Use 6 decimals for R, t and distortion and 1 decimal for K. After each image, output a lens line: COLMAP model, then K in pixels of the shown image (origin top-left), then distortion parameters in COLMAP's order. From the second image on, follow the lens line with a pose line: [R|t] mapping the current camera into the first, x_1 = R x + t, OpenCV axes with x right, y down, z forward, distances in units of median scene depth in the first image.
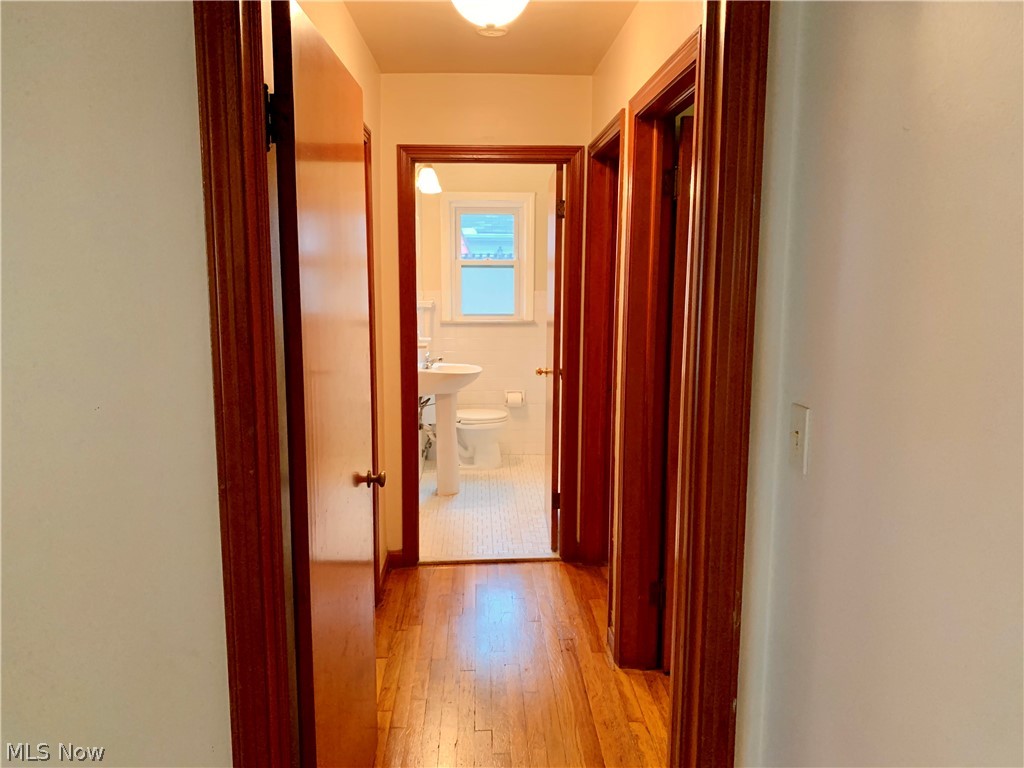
lens RADIAL K [[781.1, 0, 512.1], [0, 781.1, 384.0], [0, 0, 1]] dist [0.013921, -0.001136]
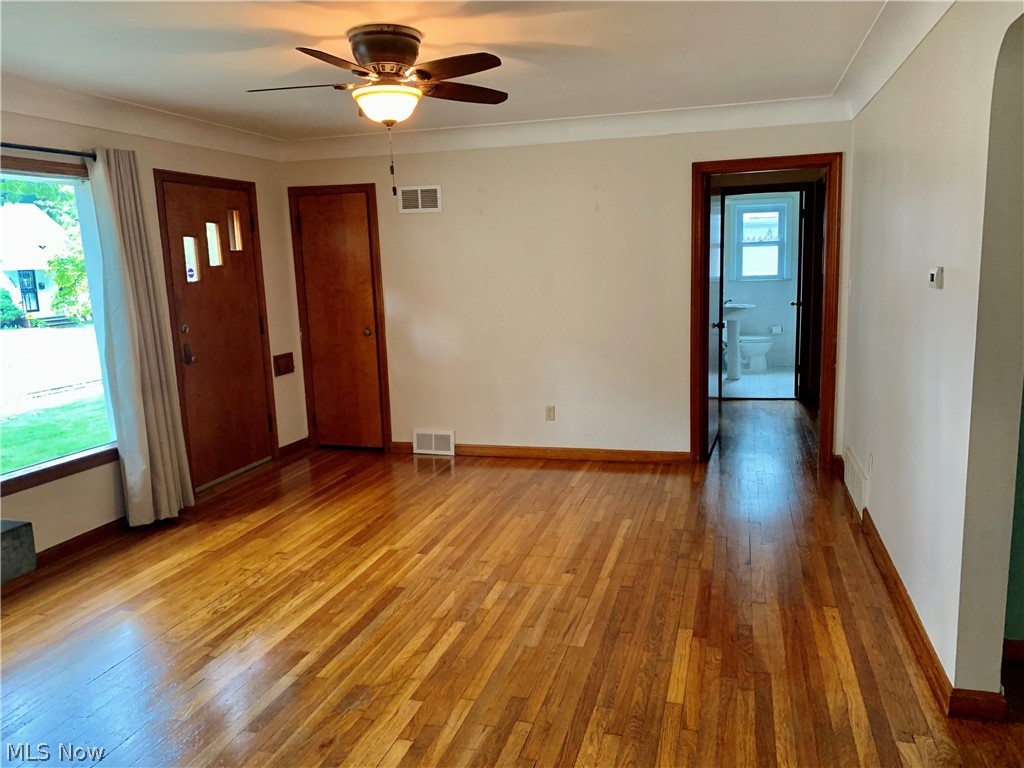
lens RADIAL K [[781.1, 0, 512.5], [0, 781.1, 386.7], [0, 0, 1]] dist [0.013921, -0.001136]
pose [[0.947629, 0.011806, -0.319154, 0.009111], [-0.005245, 0.999757, 0.021411, 0.156626], [0.319329, -0.018615, 0.947461, -1.046159]]
